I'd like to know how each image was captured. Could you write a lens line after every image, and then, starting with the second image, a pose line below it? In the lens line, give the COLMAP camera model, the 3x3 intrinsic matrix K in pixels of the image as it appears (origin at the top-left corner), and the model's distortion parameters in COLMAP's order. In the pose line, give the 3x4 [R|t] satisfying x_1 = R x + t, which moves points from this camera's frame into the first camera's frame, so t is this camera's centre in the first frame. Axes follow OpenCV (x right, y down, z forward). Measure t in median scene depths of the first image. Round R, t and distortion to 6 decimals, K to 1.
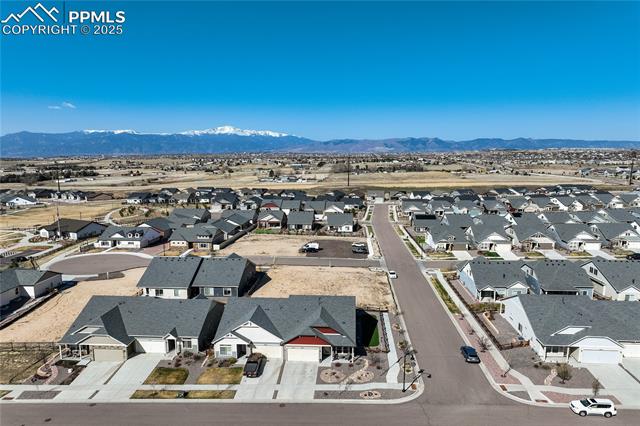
lens RADIAL K [[449.6, 0, 324.0], [0, 449.6, 222.5], [0, 0, 1]] dist [0.001048, 0.012921]
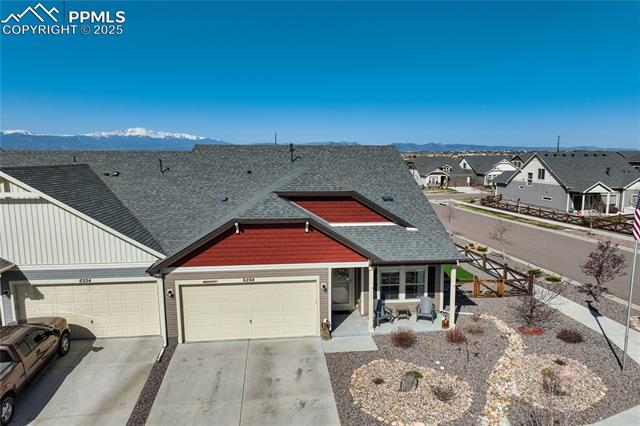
lens RADIAL K [[449.6, 0, 332.5], [0, 449.6, 217.3], [0, 0, 1]] dist [0.001048, 0.012921]
pose [[0.981541, -0.023753, 0.189771, -0.023132], [0.027603, 0.999463, -0.017670, 0.117613], [-0.189250, 0.022582, 0.981669, 0.356398]]
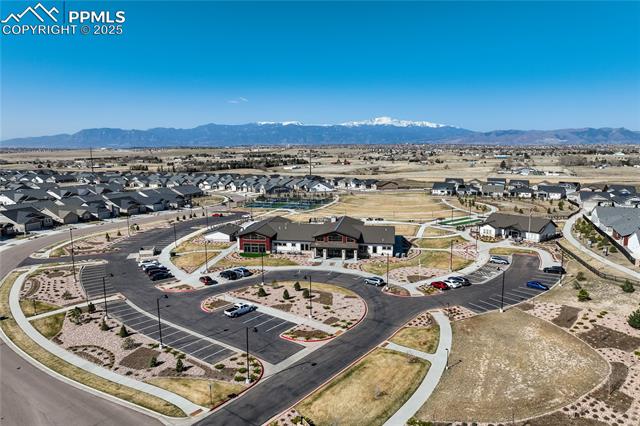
lens RADIAL K [[449.6, 0, 333.9], [0, 449.6, 225.8], [0, 0, 1]] dist [0.001048, 0.012921]
pose [[0.951619, 0.062832, -0.300787, -0.763605], [-0.054847, 0.997884, 0.034926, 0.001354], [0.302345, -0.016739, 0.953052, 0.163110]]
